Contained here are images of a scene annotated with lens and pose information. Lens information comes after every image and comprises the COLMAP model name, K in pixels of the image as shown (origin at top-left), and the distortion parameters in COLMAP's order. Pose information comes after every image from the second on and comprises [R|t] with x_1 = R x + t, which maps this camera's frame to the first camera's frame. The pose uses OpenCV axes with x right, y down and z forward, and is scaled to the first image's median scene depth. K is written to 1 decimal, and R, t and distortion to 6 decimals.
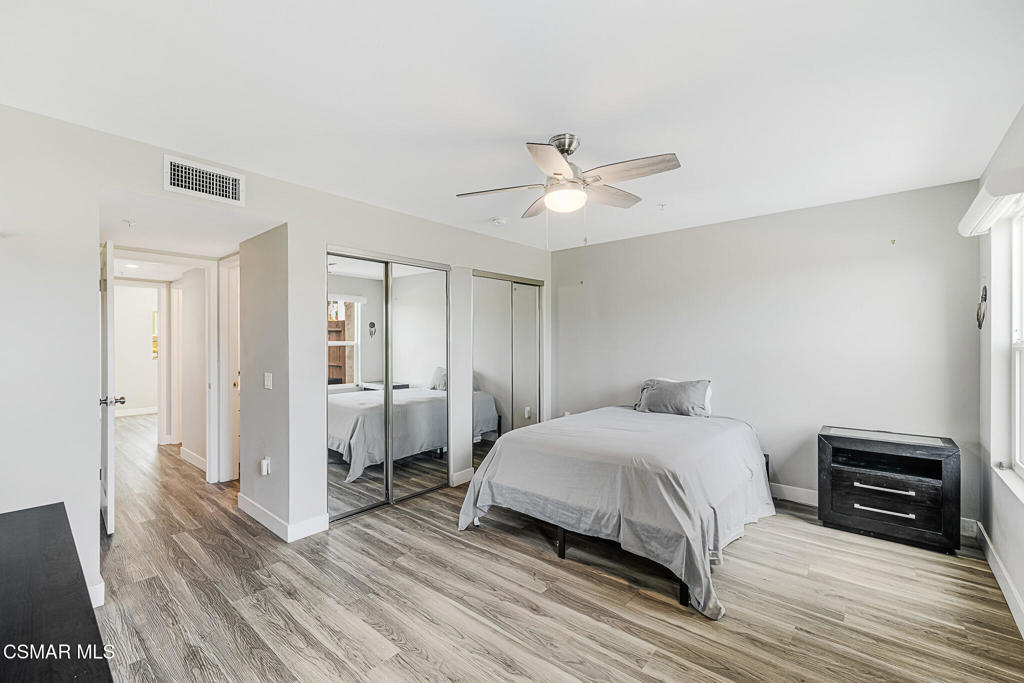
lens RADIAL K [[434.5, 0, 501.2], [0, 434.5, 338.7], [0, 0, 1]] dist [-0.000574, 0.000080]
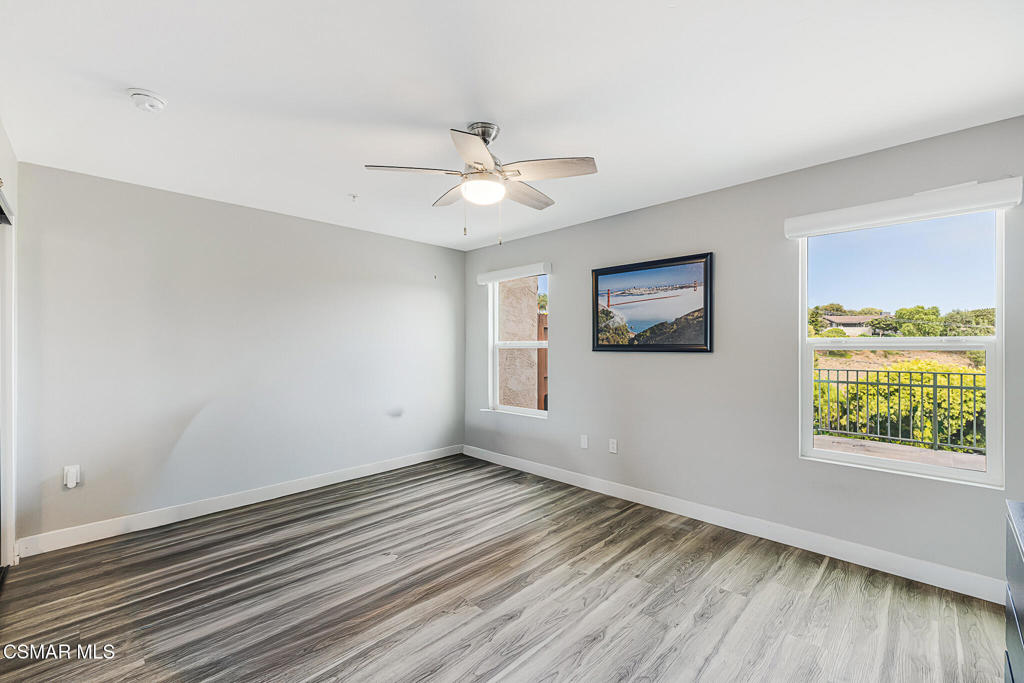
lens RADIAL K [[431.9, 0, 512.0], [0, 431.9, 341.5], [0, 0, 1]] dist [0.001055, 0.000156]
pose [[0.068749, 0.010450, 0.997579, -0.889652], [-0.000618, 0.999945, -0.010432, 0.020907], [-0.997634, 0.000101, 0.068752, 0.936175]]
